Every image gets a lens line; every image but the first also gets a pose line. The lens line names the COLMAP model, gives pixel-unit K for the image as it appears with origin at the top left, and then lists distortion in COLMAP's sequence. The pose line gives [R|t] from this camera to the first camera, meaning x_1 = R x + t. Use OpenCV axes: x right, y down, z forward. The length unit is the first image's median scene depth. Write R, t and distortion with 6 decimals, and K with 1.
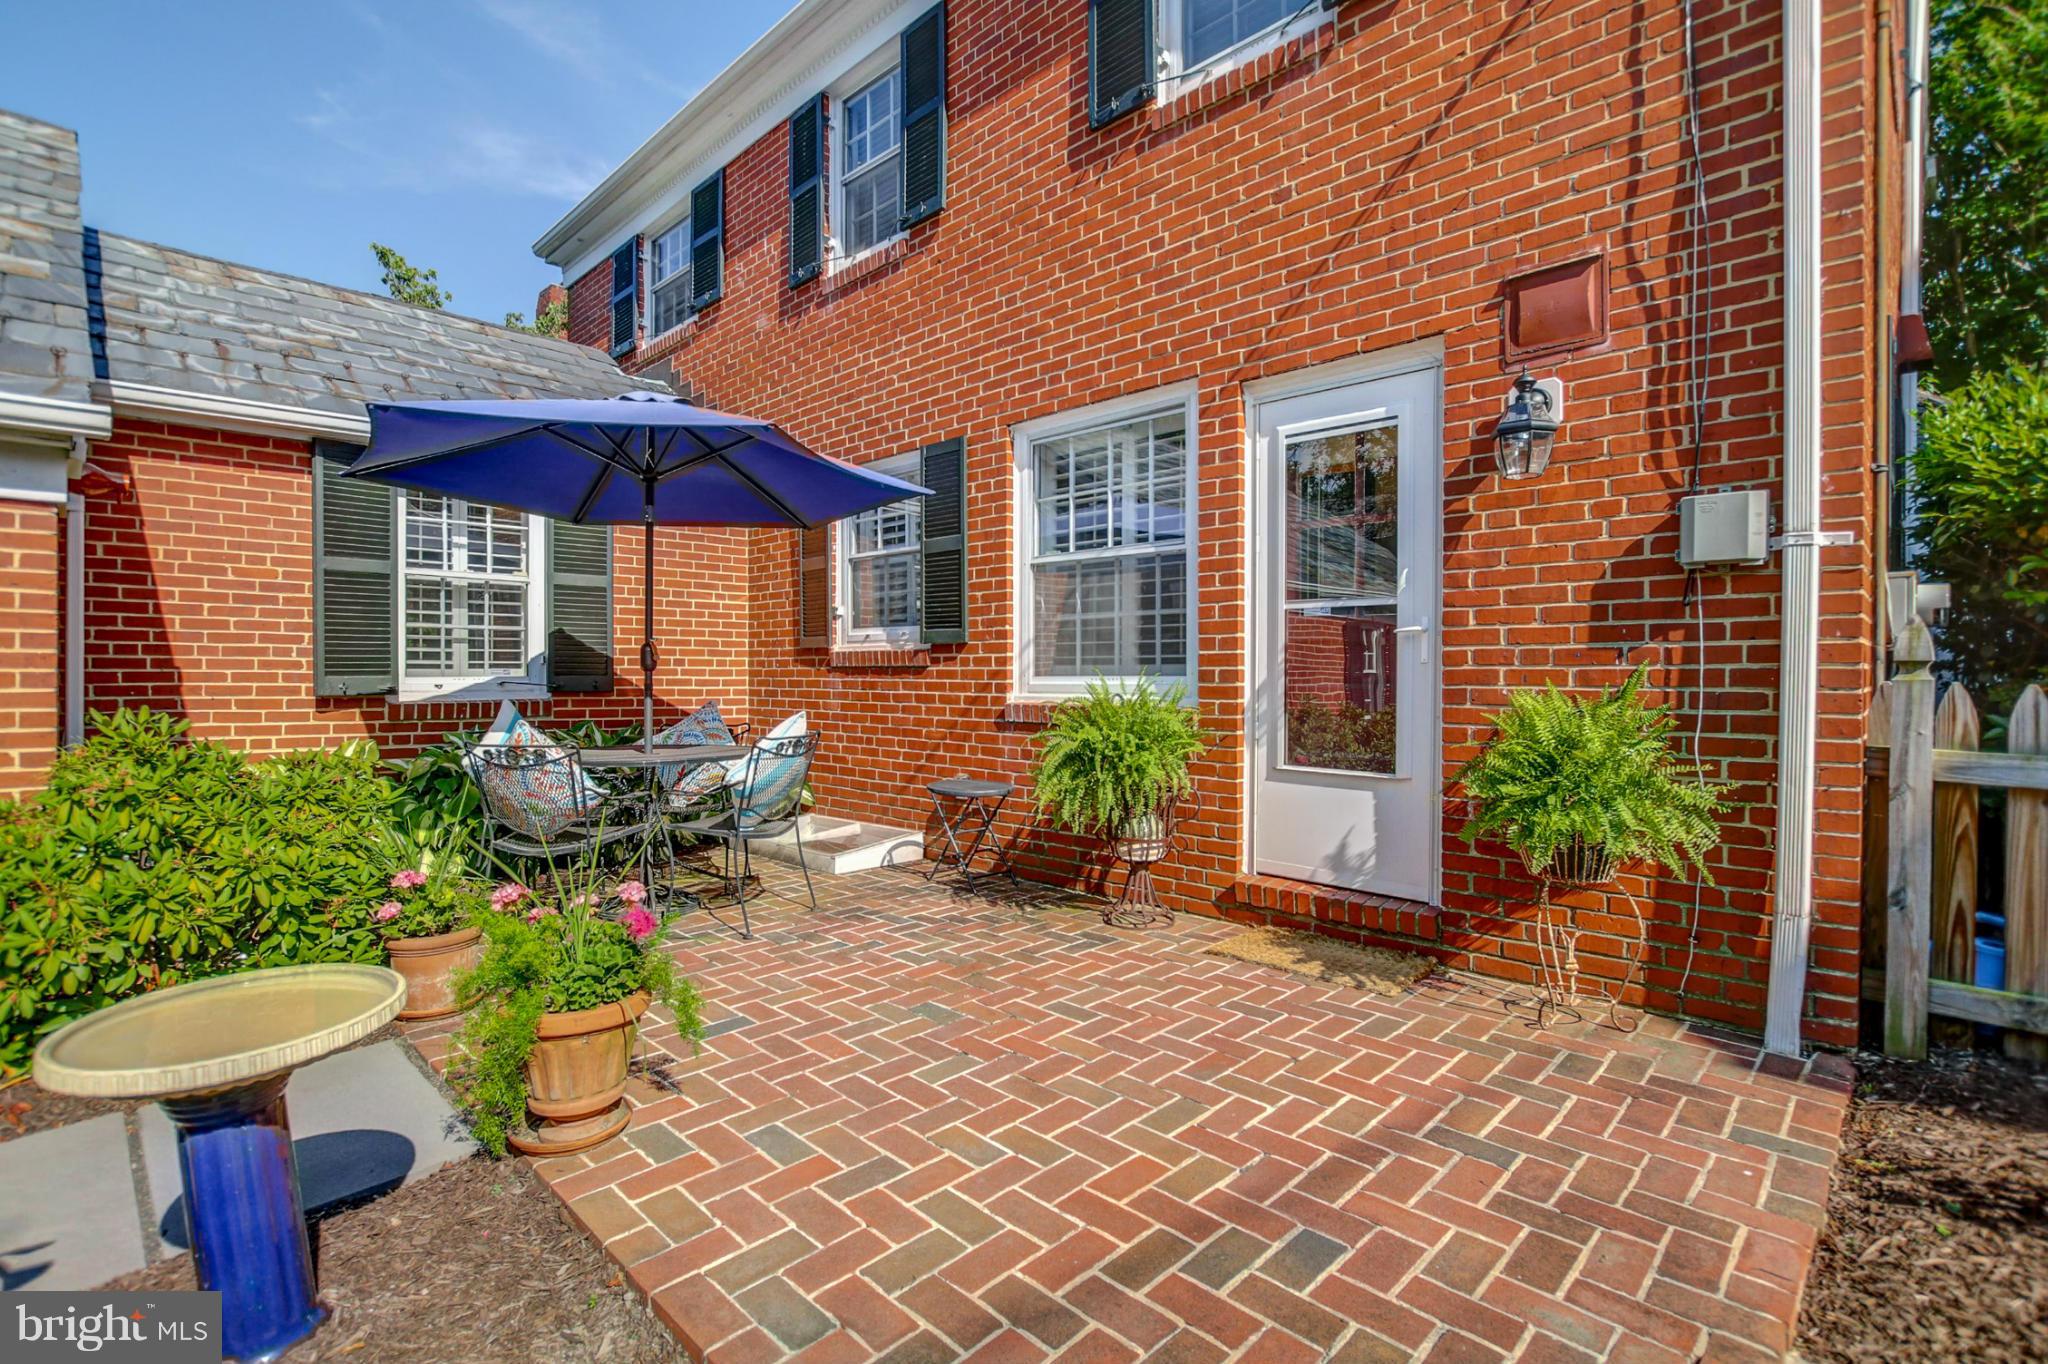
lens RADIAL K [[948.8, 0, 1017.7], [0, 948.8, 681.1], [0, 0, 1]] dist [-0.021935, 0.002635]
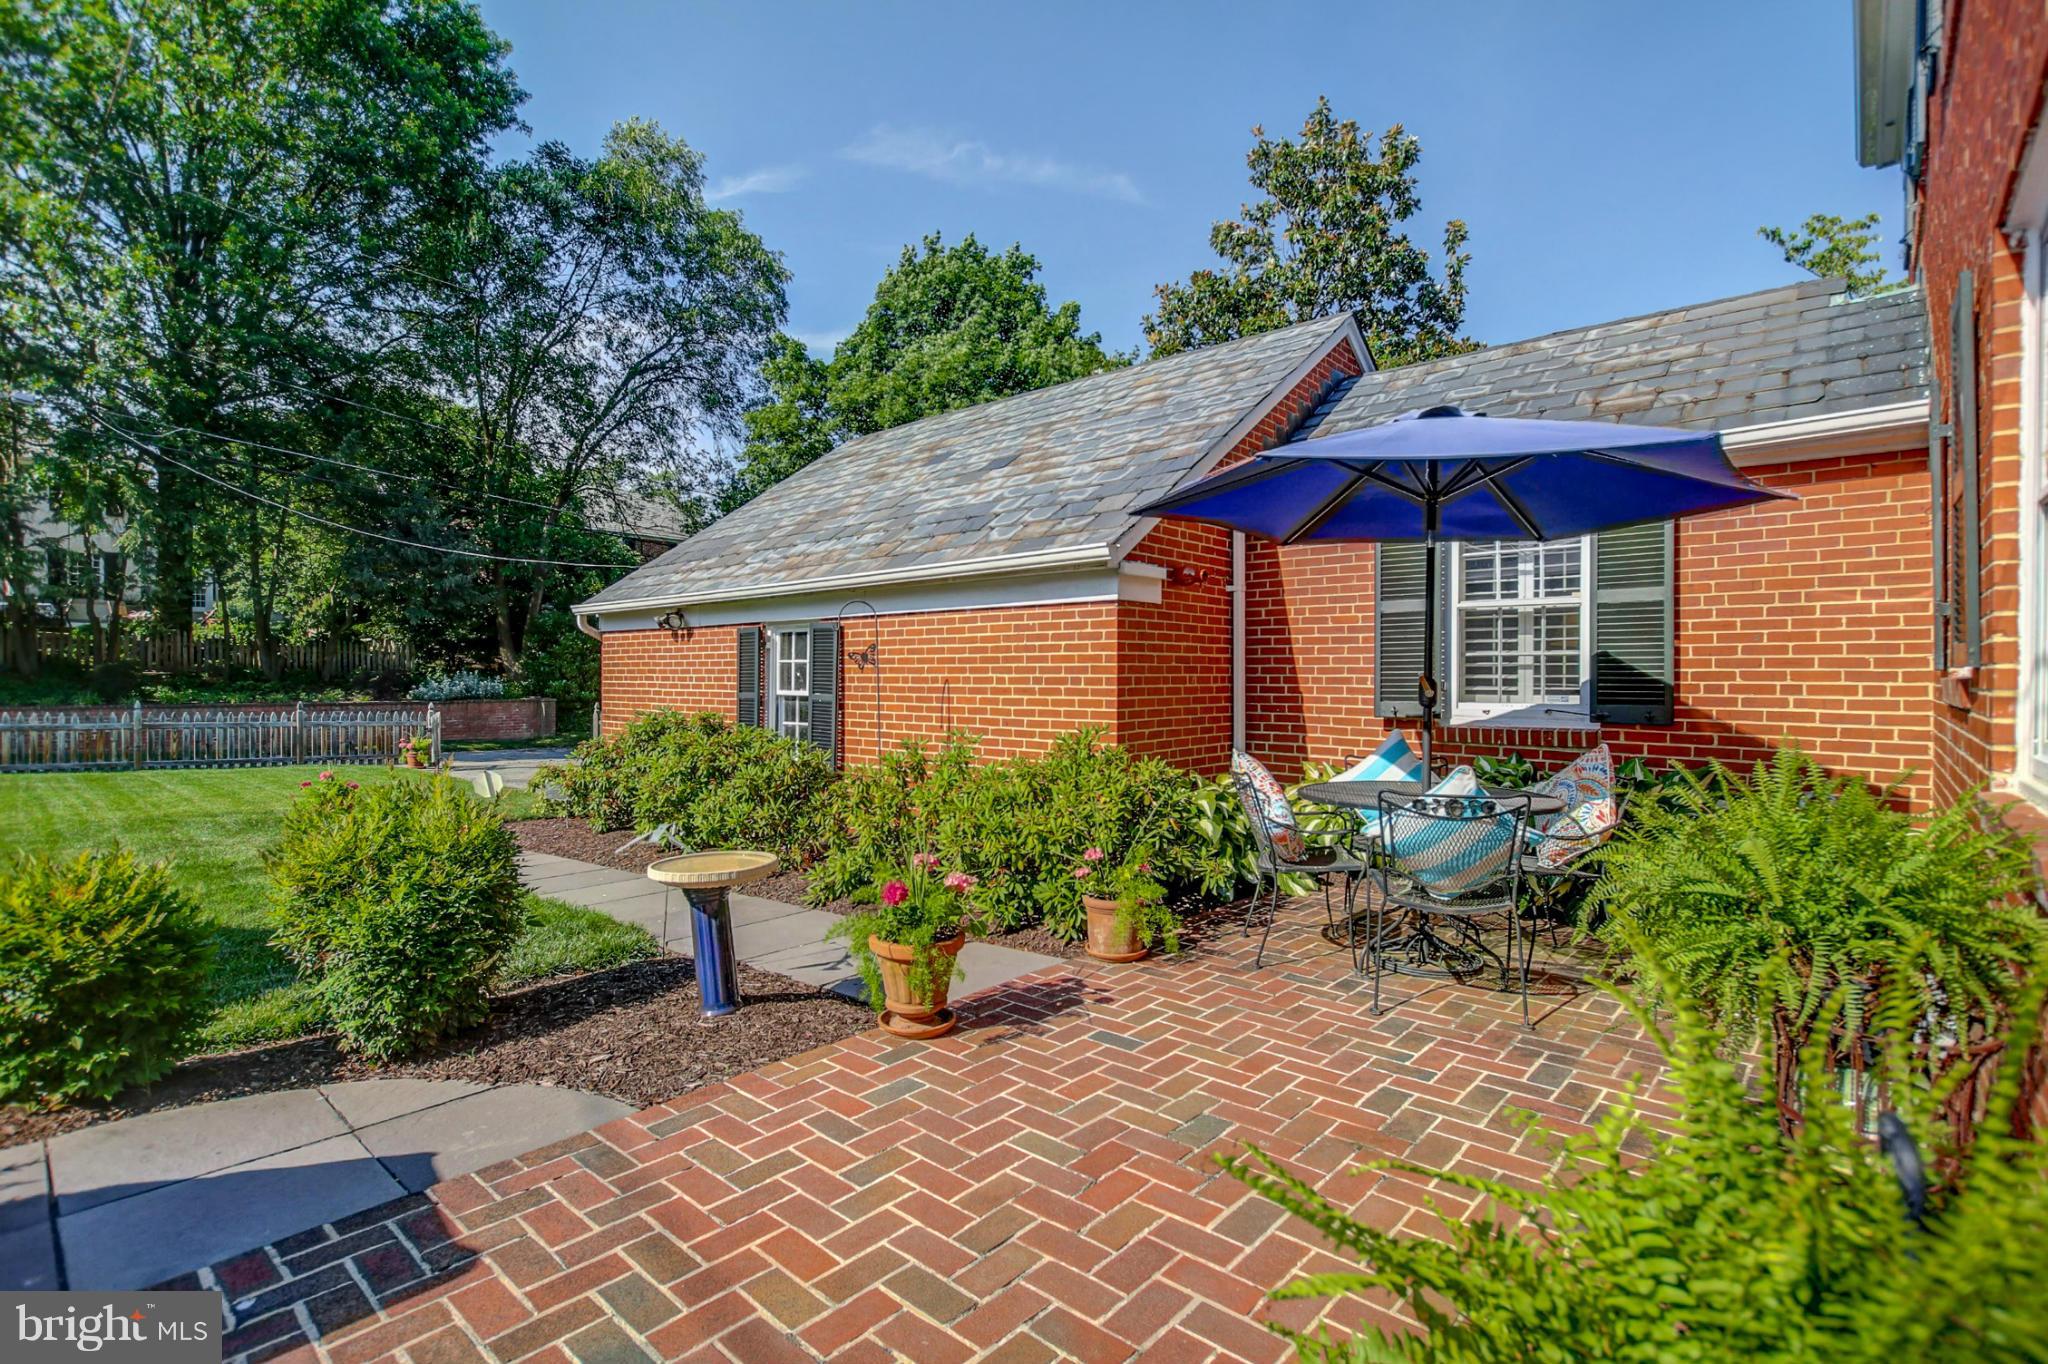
lens RADIAL K [[948.8, 0, 1020.8], [0, 948.8, 686.7], [0, 0, 1]] dist [-0.021935, 0.002635]
pose [[0.049646, 0.010617, -0.998710, 0.484772], [-0.007792, 0.999917, 0.010242, -0.035041], [0.998736, 0.007273, 0.049724, 0.515928]]
